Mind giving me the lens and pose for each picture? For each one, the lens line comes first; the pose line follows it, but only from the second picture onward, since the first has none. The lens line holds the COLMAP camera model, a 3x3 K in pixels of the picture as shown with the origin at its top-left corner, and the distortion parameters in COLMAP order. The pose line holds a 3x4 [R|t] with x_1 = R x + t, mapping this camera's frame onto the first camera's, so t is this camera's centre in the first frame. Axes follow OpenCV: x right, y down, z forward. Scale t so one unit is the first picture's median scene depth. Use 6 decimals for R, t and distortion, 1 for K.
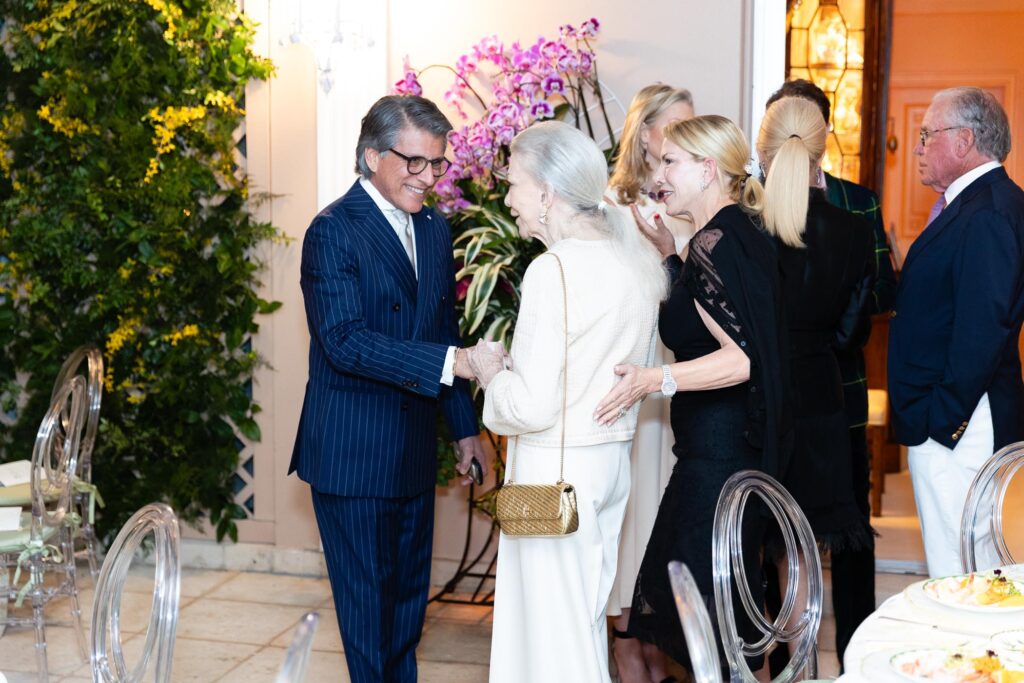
lens RADIAL K [[1604.9, 0, 511.2], [0, 1604.9, 344.2], [0, 0, 1]] dist [-0.000130, 0.000000]
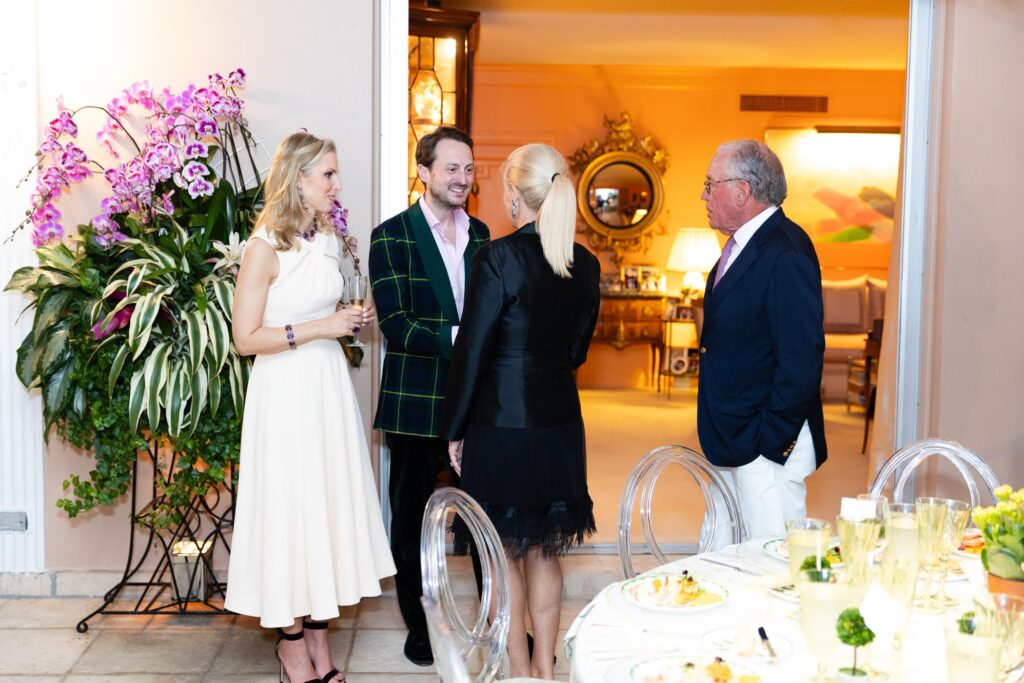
lens RADIAL K [[1311.3, 0, 513.9], [0, 1311.3, 334.8], [0, 0, 1]] dist [0.011473, 0.000000]
pose [[0.955924, -0.017795, 0.293075, -0.037138], [0.022325, 0.999677, -0.012119, -0.006605], [-0.292765, 0.018127, 0.956013, 0.095168]]
